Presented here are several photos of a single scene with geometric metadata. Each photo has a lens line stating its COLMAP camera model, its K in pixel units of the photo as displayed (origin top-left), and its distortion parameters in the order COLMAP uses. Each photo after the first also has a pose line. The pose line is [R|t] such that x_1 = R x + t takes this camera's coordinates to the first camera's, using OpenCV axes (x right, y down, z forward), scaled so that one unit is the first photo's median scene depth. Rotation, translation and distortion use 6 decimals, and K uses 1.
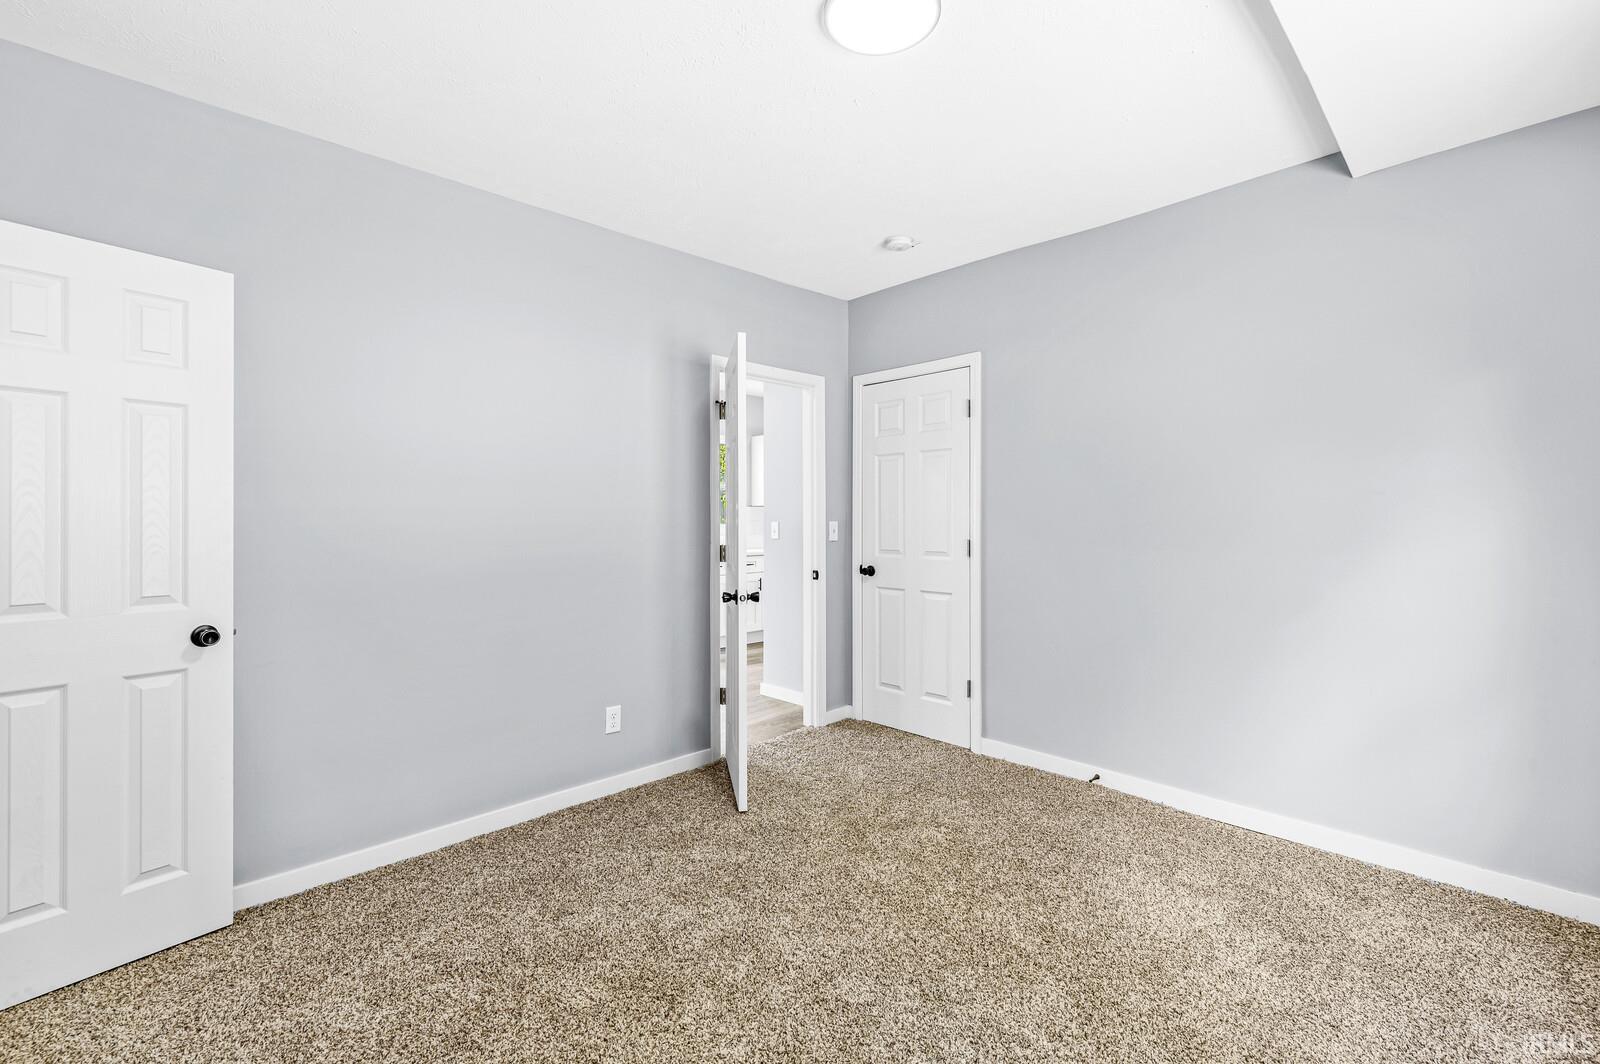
lens RADIAL K [[694.7, 0, 797.5], [0, 694.7, 525.5], [0, 0, 1]] dist [-0.000484, -0.000282]
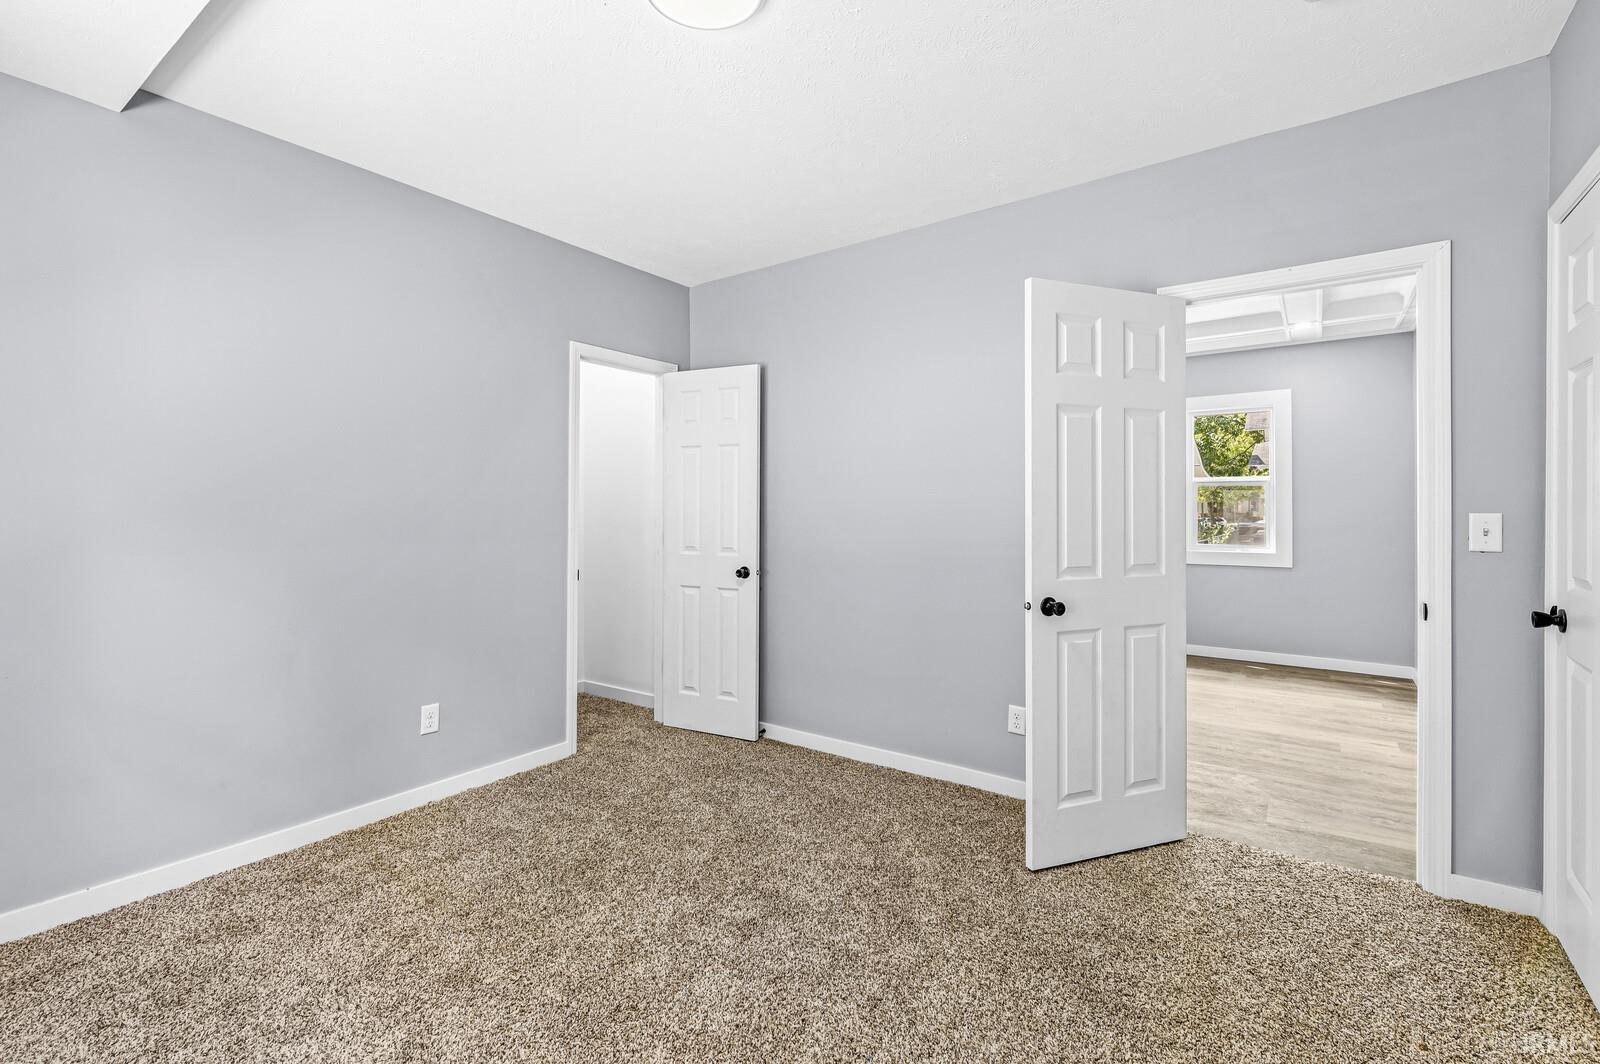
lens RADIAL K [[694.7, 0, 797.4], [0, 694.7, 526.0], [0, 0, 1]] dist [-0.000484, -0.000282]
pose [[0.176087, 0.027419, -0.983993, 0.607583], [-0.010774, 0.999606, 0.025926, -0.005587], [0.984316, 0.006036, 0.176313, 0.541298]]
